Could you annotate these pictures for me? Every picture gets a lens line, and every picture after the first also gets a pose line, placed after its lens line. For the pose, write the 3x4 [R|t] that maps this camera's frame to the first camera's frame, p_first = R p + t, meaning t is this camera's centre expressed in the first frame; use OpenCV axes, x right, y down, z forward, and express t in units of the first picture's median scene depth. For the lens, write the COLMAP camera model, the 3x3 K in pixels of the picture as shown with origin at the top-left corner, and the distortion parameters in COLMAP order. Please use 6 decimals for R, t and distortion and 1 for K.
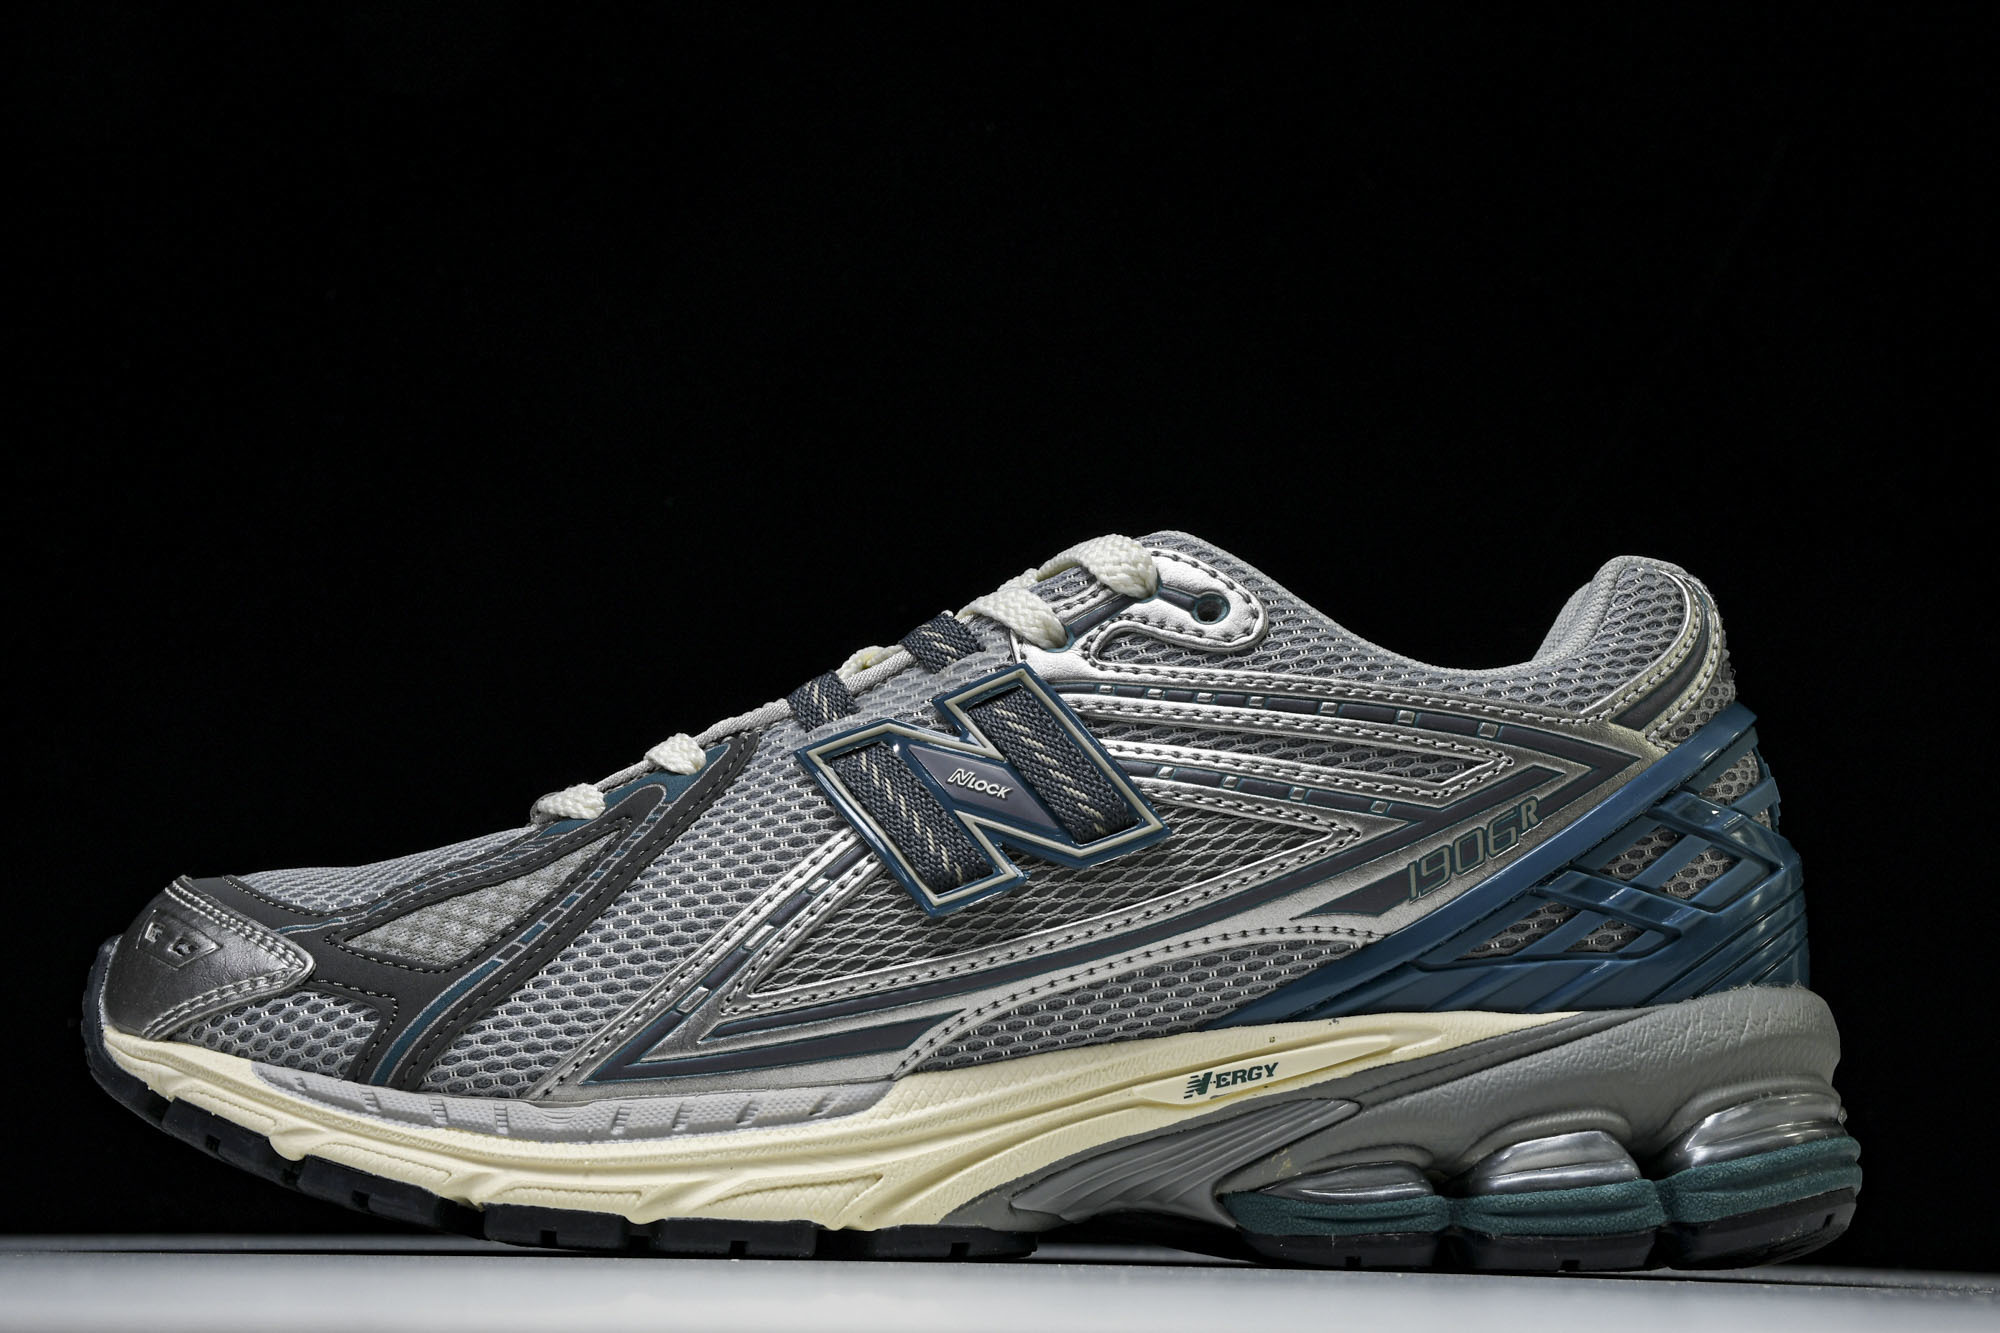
lens RADIAL K [[3675.3, 0, 1000.8], [0, 3675.3, 790.9], [0, 0, 1]] dist [0.158809, 0.255087]
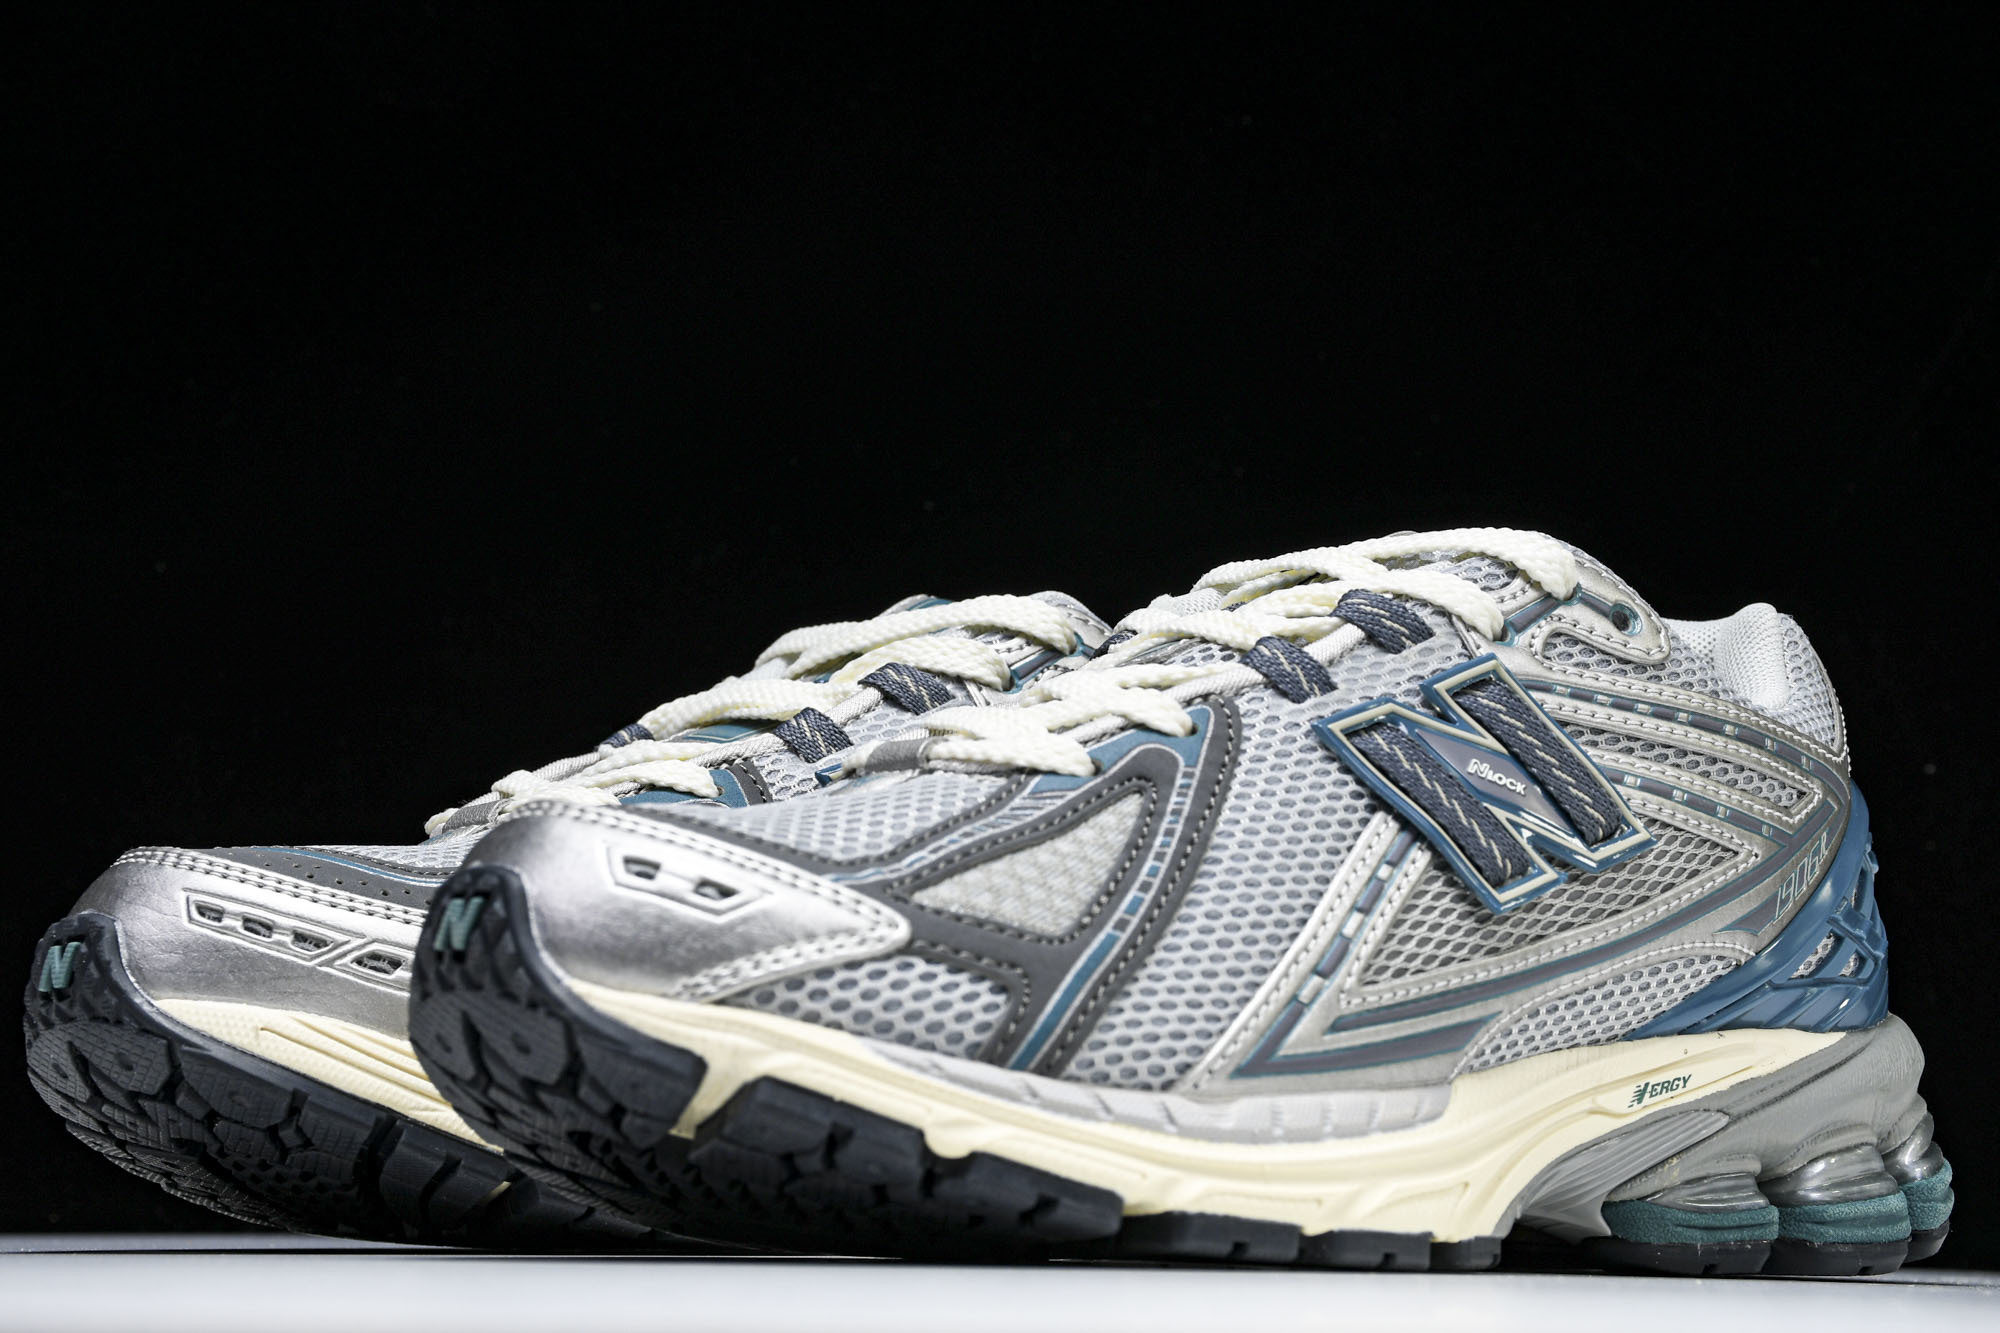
lens RADIAL K [[3675.3, 0, 1000.8], [0, 3675.3, 790.9], [0, 0, 1]] dist [0.158809, 0.255087]
pose [[0.742795, 0.076017, 0.665189, -0.749363], [-0.087420, 0.996040, -0.016207, 0.028880], [-0.663787, -0.046112, 0.746499, 0.365790]]
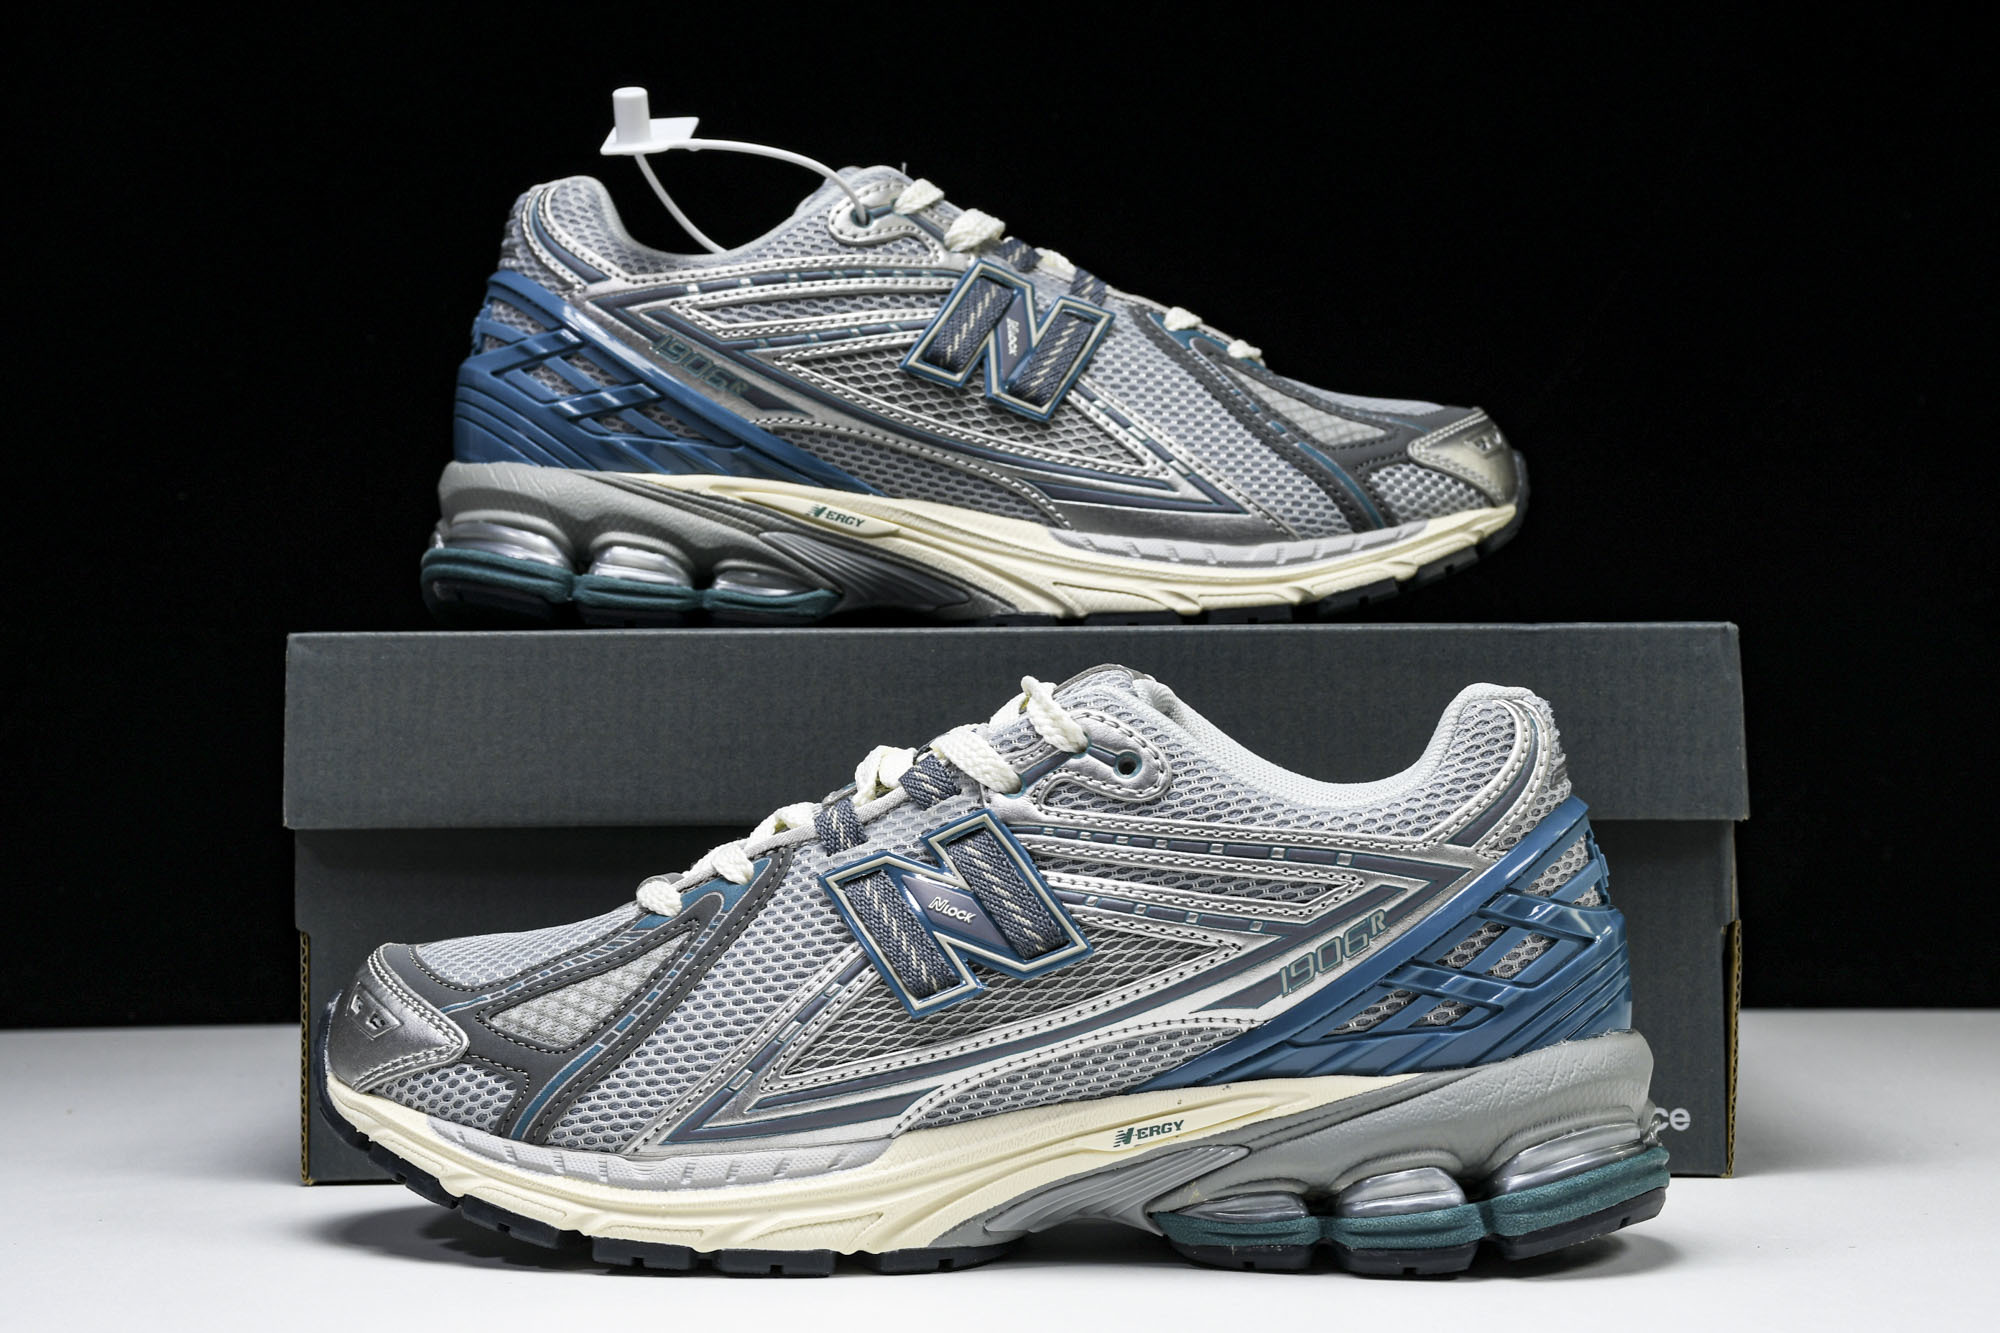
lens RADIAL K [[3675.3, 0, 1000.8], [0, 3675.3, 790.9], [0, 0, 1]] dist [0.158809, 0.255087]
pose [[0.991521, -0.021343, -0.128183, 0.180177], [0.041863, 0.986294, 0.159598, -0.251872], [0.123020, -0.163611, 0.978825, -0.267227]]
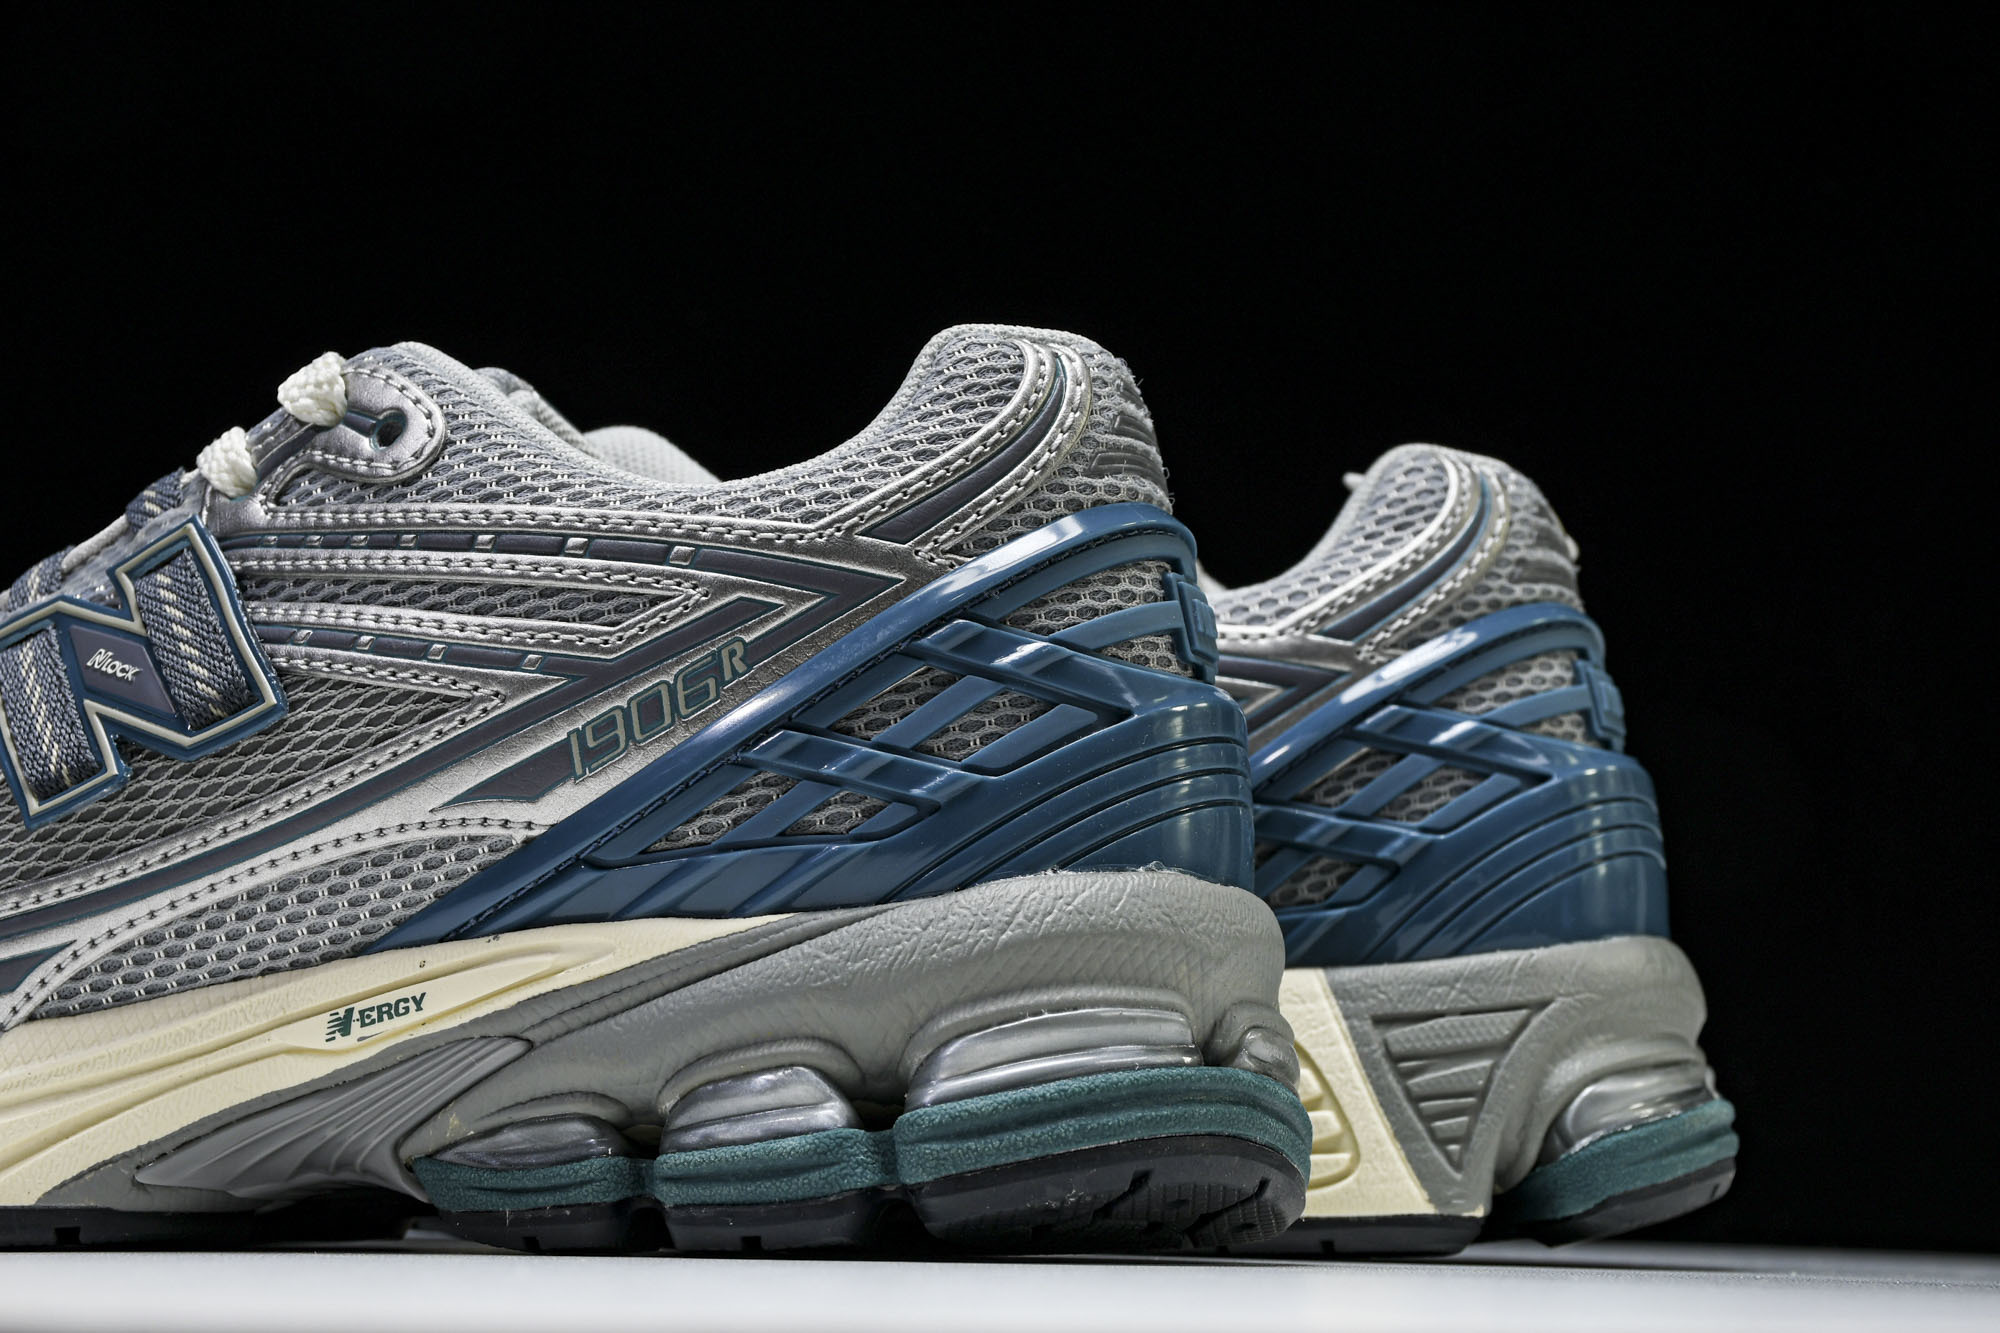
lens RADIAL K [[3675.3, 0, 1000.8], [0, 3675.3, 790.9], [0, 0, 1]] dist [0.158809, 0.255087]
pose [[0.924479, -0.051945, -0.377677, 0.489042], [0.049084, 0.998646, -0.017205, 0.050001], [0.378060, -0.002633, 0.925777, 0.311941]]
